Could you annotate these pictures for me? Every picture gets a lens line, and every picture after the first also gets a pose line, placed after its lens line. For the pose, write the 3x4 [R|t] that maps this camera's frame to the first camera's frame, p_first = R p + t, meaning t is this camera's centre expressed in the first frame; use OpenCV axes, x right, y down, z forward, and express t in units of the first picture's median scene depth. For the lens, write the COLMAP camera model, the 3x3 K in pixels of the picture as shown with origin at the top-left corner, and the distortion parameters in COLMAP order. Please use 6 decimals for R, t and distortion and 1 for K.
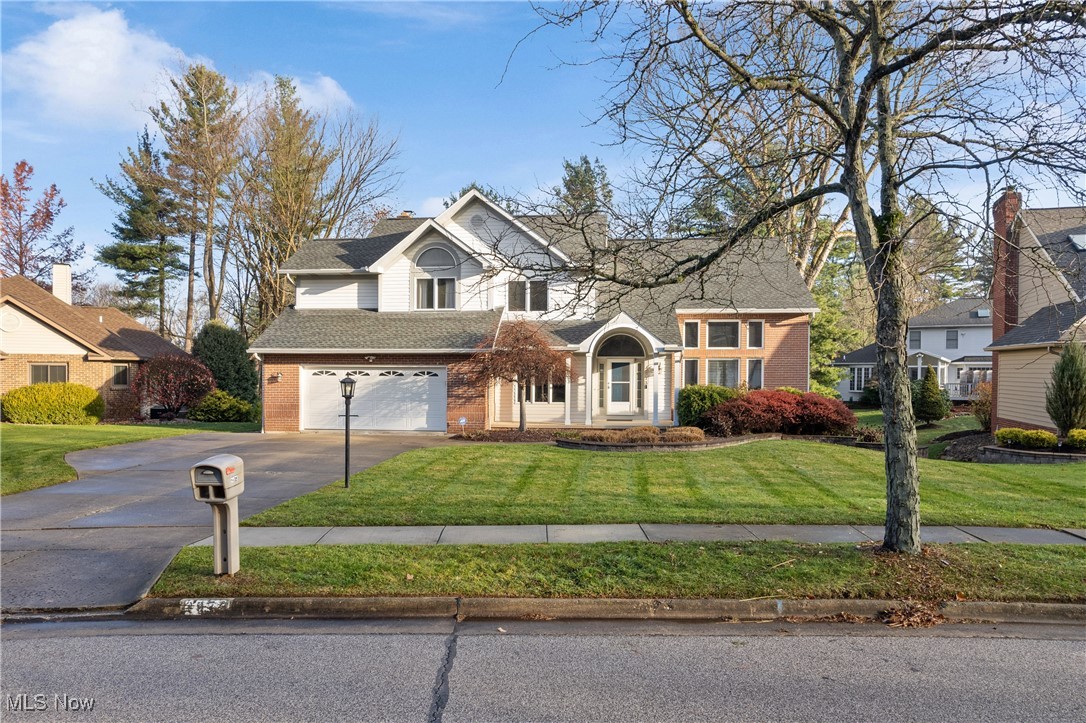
lens RADIAL K [[687.9, 0, 587.4], [0, 687.9, 347.0], [0, 0, 1]] dist [-0.006052, -0.002798]
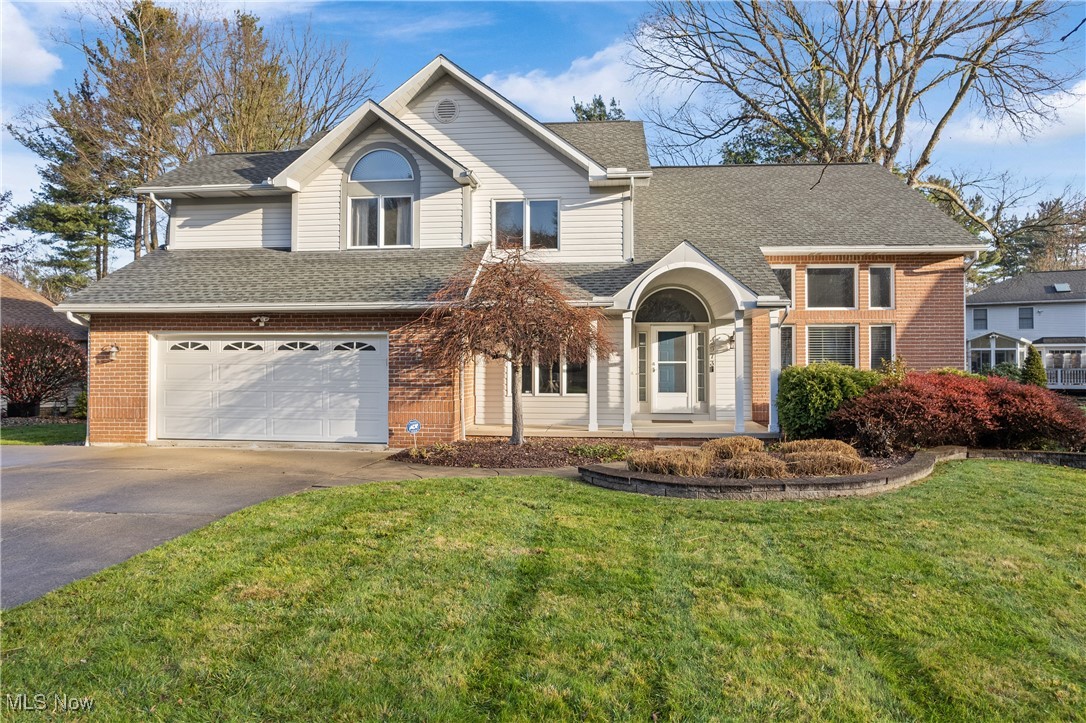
lens RADIAL K [[668.7, 0, 543.0], [0, 668.7, 361.5], [0, 0, 1]] dist [-0.005300, -0.000804]
pose [[0.997272, -0.004963, -0.073652, -0.028005], [0.007534, 0.999370, 0.034672, 0.030151], [0.073434, -0.035133, 0.996681, 0.396786]]
